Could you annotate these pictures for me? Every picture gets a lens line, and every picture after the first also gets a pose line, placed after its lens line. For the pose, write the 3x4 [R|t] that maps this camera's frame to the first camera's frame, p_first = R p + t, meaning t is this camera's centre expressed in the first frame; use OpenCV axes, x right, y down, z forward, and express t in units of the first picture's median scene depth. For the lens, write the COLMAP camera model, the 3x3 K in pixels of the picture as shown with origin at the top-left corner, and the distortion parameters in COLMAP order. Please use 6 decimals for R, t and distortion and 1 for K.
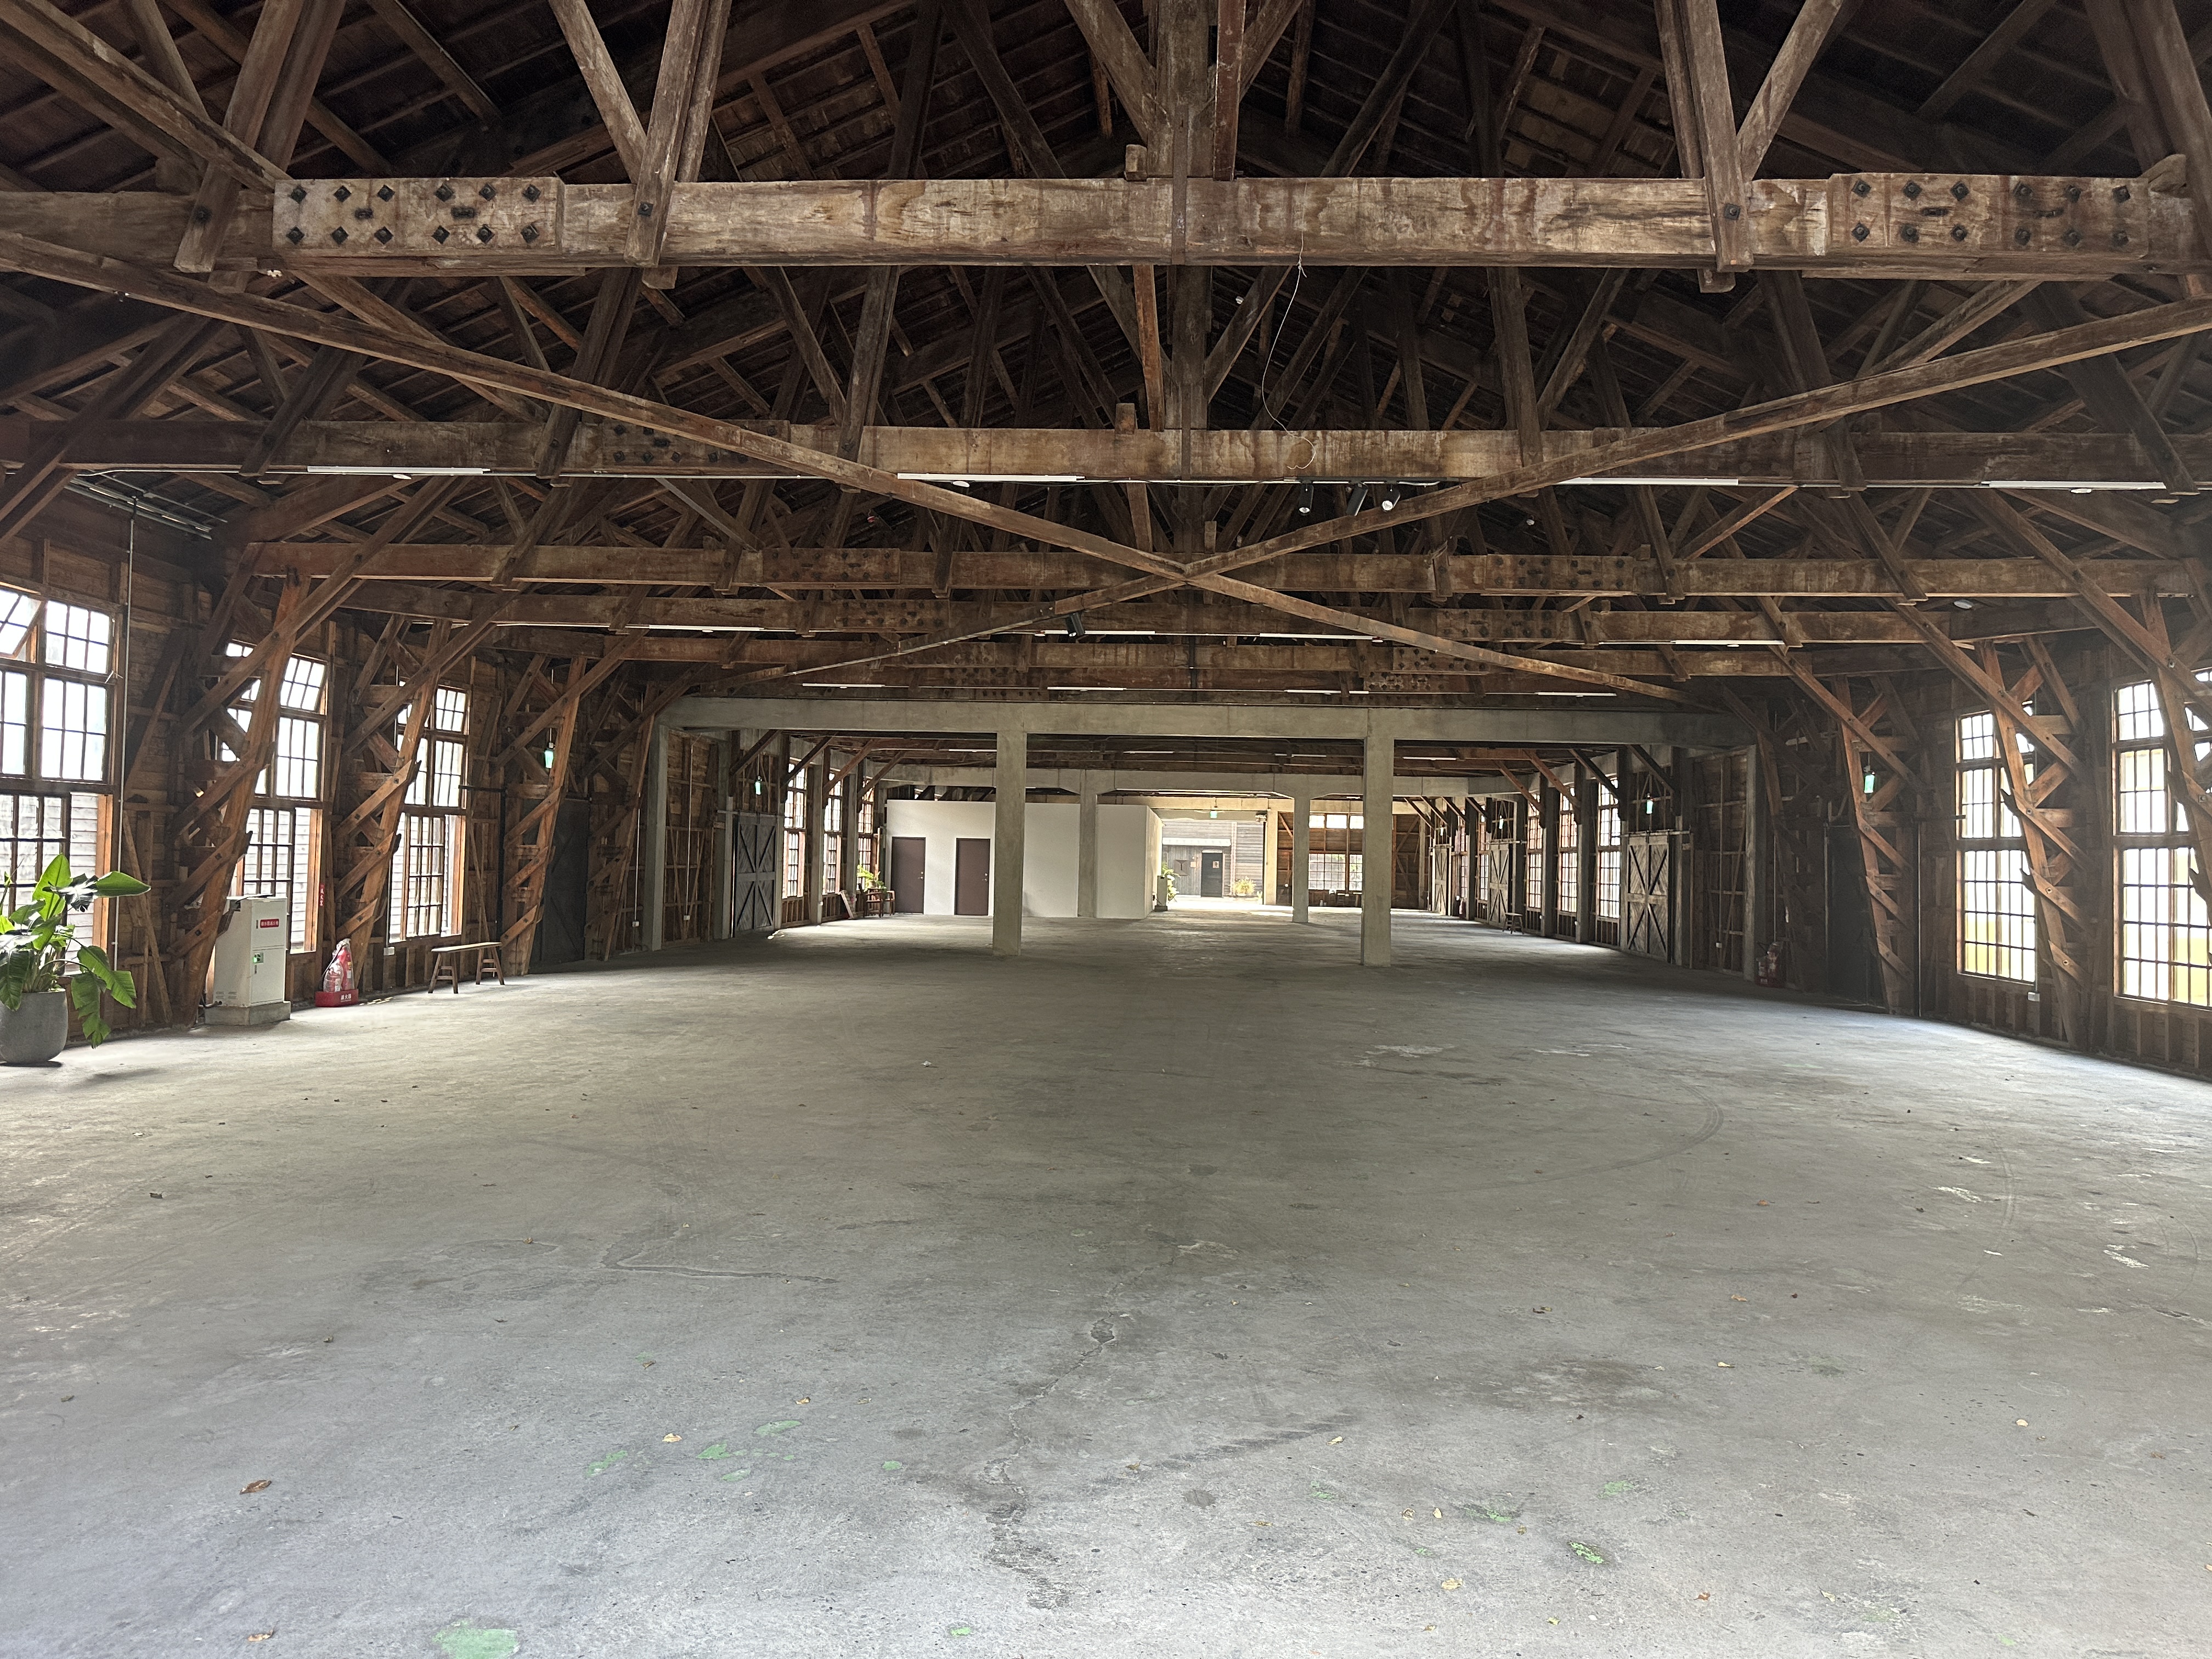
lens RADIAL K [[1542.0, 0, 1106.0], [0, 1542.0, 829.5], [0, 0, 1]] dist [-0.007888, -0.004395]
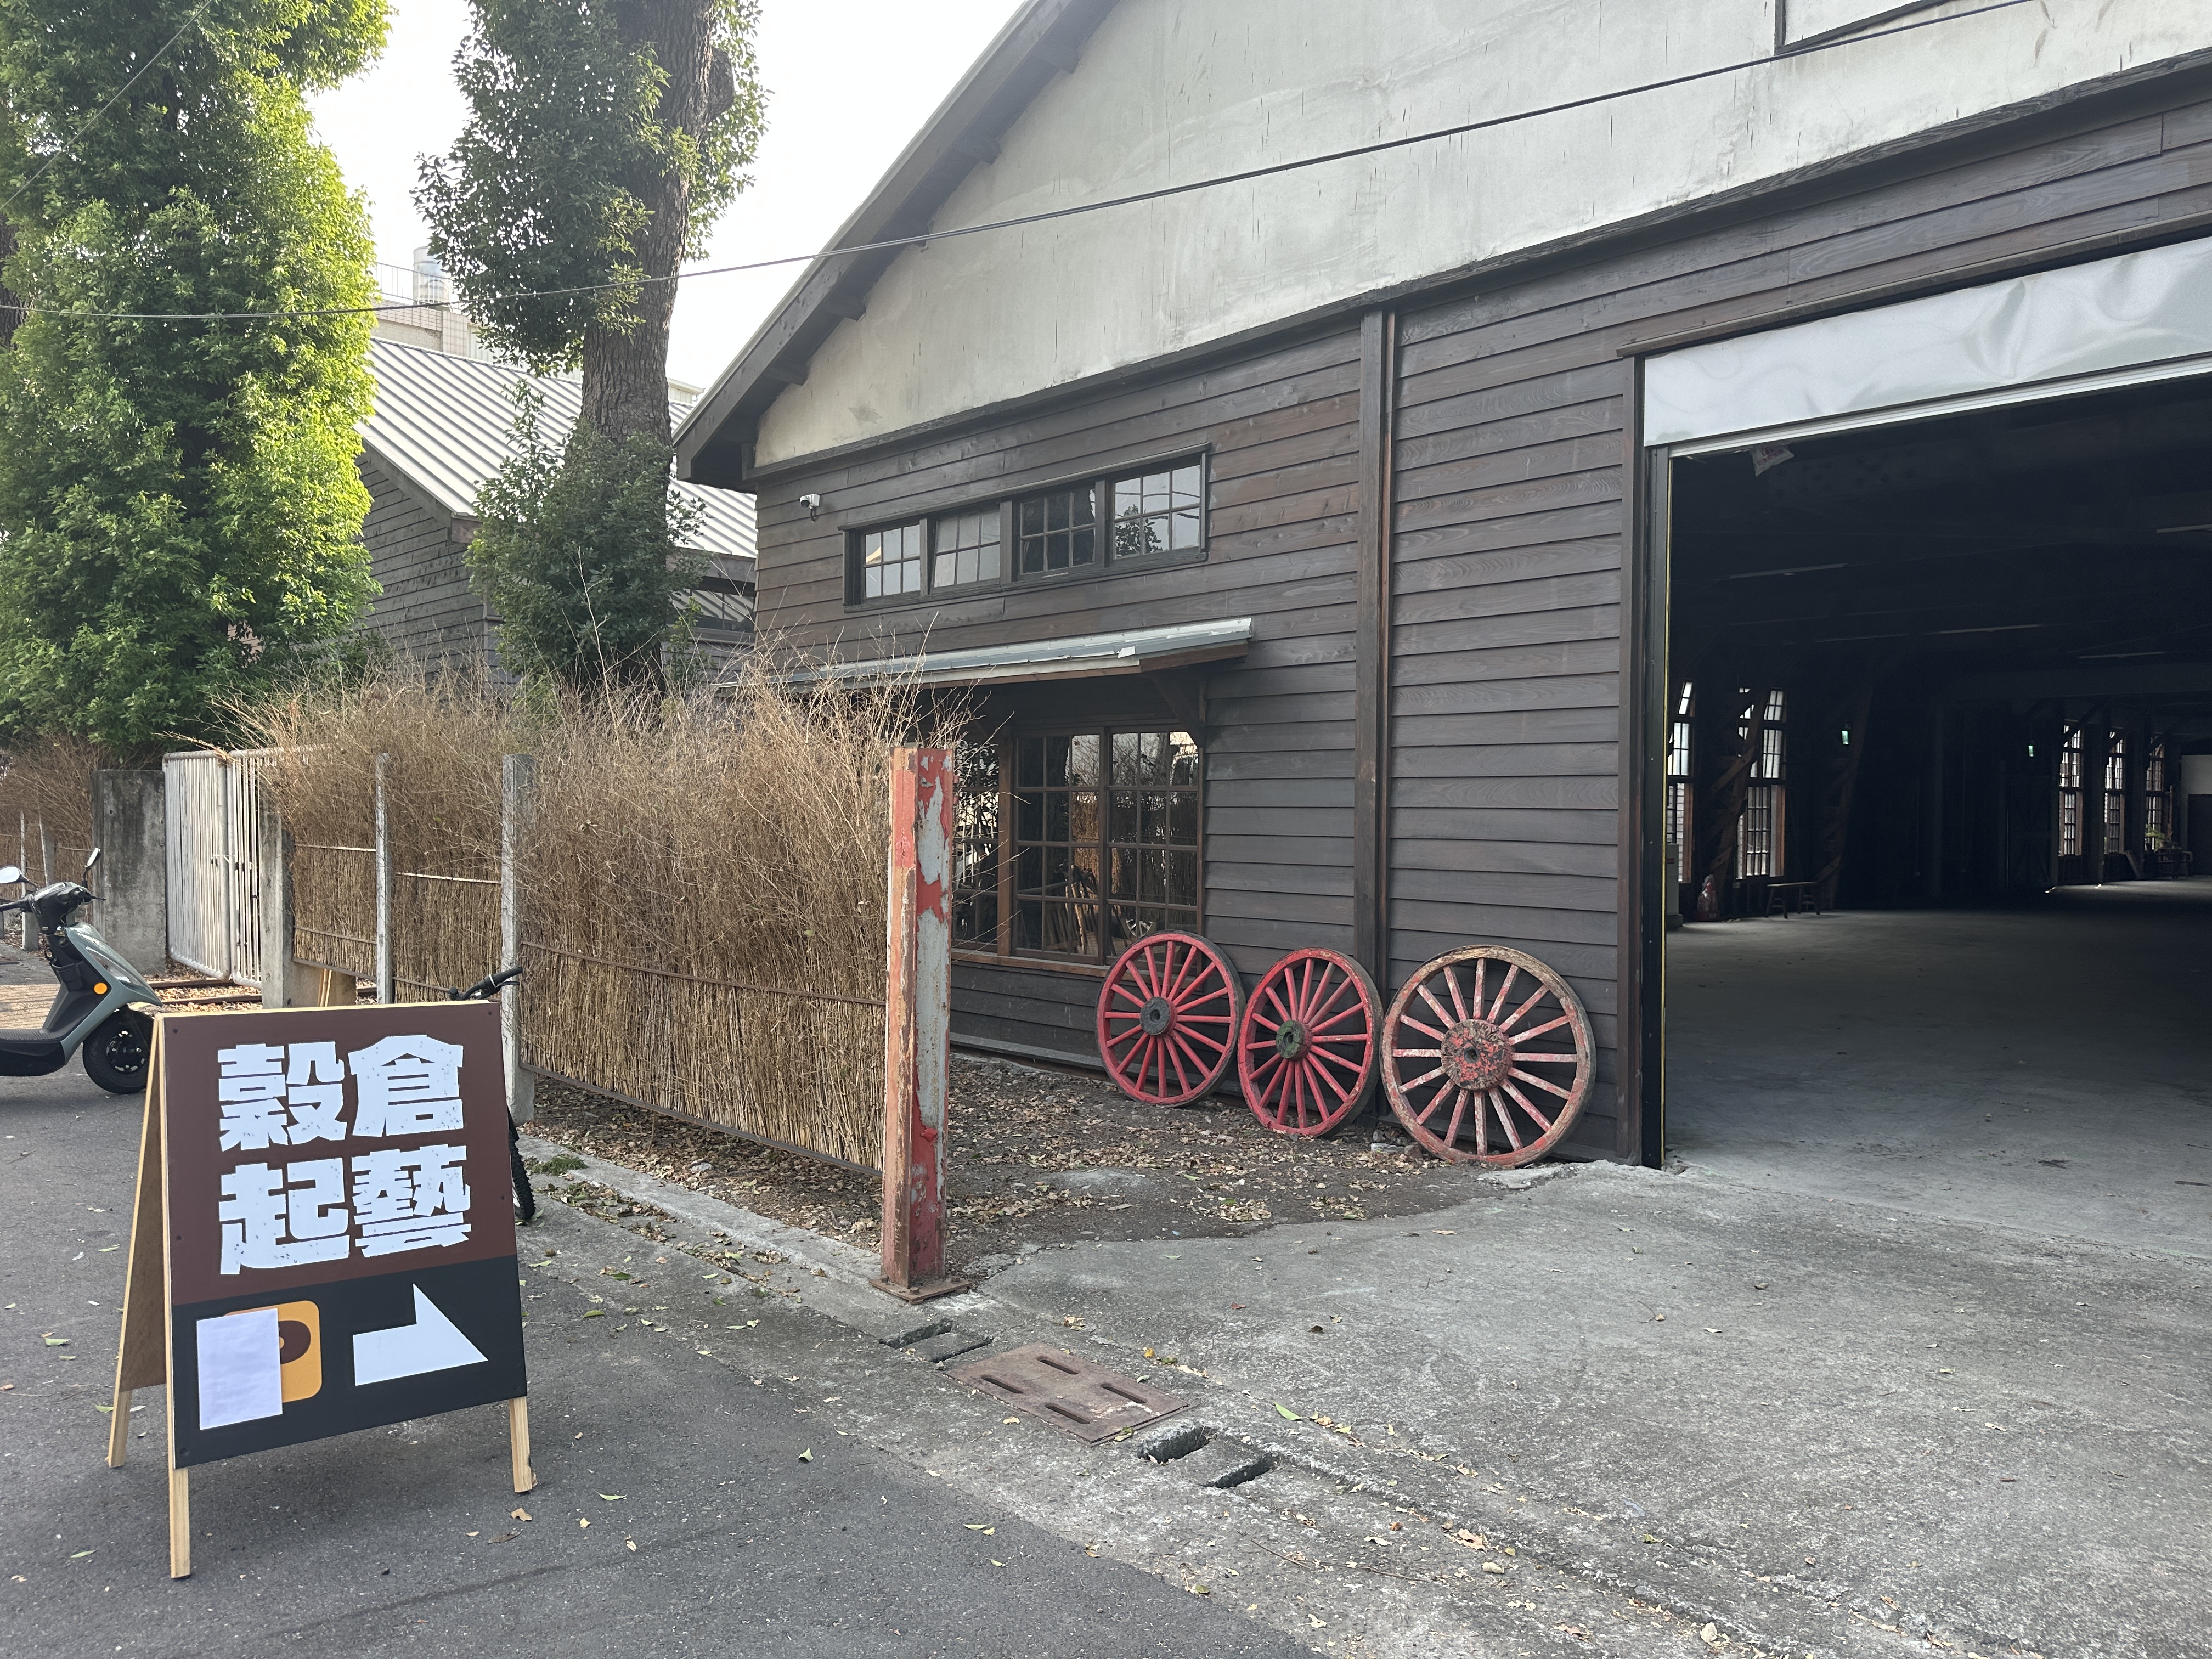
lens RADIAL K [[1542.0, 0, 1106.0], [0, 1542.0, 829.5], [0, 0, 1]] dist [-0.007888, -0.004395]
pose [[0.726950, -0.008392, -0.686639, 0.056493], [0.022743, 0.999671, 0.011861, 0.000215], [0.686314, -0.024239, 0.726902, -0.319461]]
